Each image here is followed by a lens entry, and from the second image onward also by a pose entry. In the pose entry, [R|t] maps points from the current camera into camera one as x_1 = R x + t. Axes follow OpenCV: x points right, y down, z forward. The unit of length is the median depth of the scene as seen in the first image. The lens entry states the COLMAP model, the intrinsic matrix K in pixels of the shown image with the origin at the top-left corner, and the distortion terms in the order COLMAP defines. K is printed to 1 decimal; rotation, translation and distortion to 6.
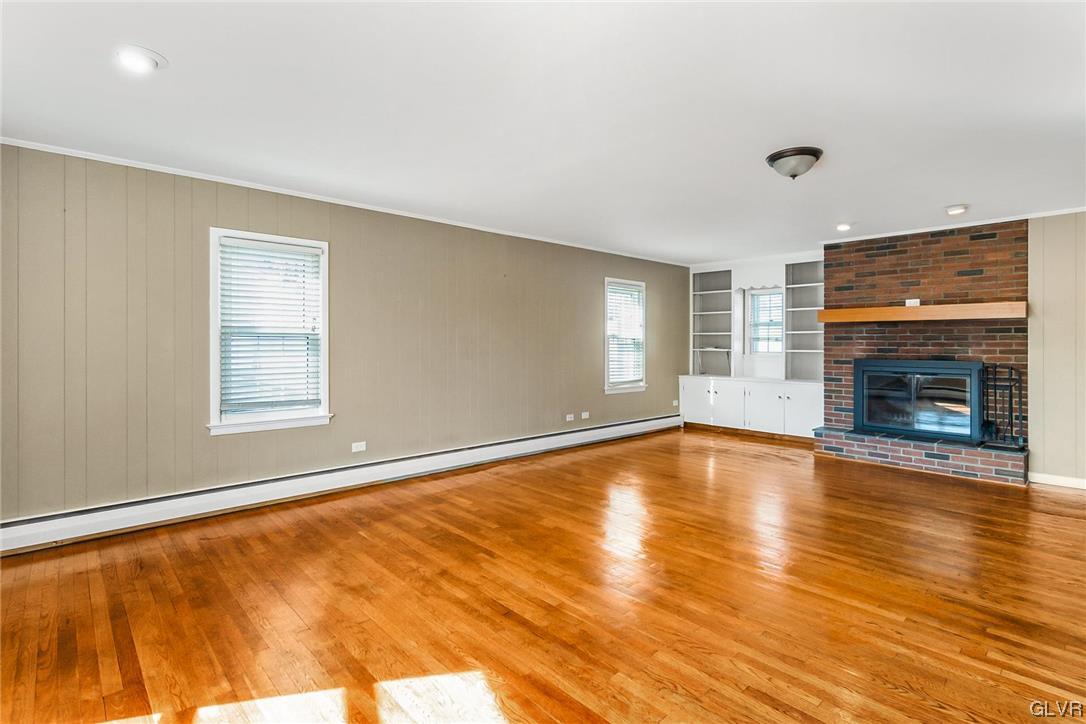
lens RADIAL K [[533.7, 0, 544.4], [0, 533.7, 342.1], [0, 0, 1]] dist [-0.000583, 0.000236]
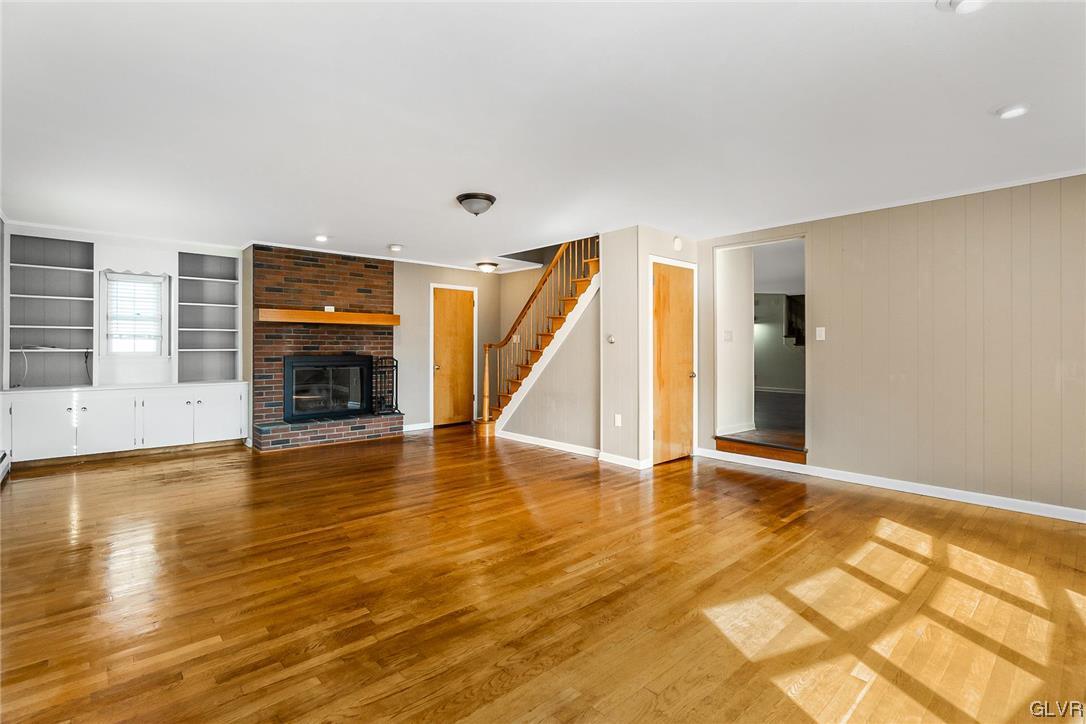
lens RADIAL K [[506.3, 0, 536.7], [0, 506.3, 339.7], [0, 0, 1]] dist [-0.000666, -0.000068]
pose [[0.017377, 0.010453, 0.999794, -0.459550], [-0.002944, 0.999942, -0.010404, 0.007453], [-0.999845, -0.002762, 0.017407, 0.489408]]
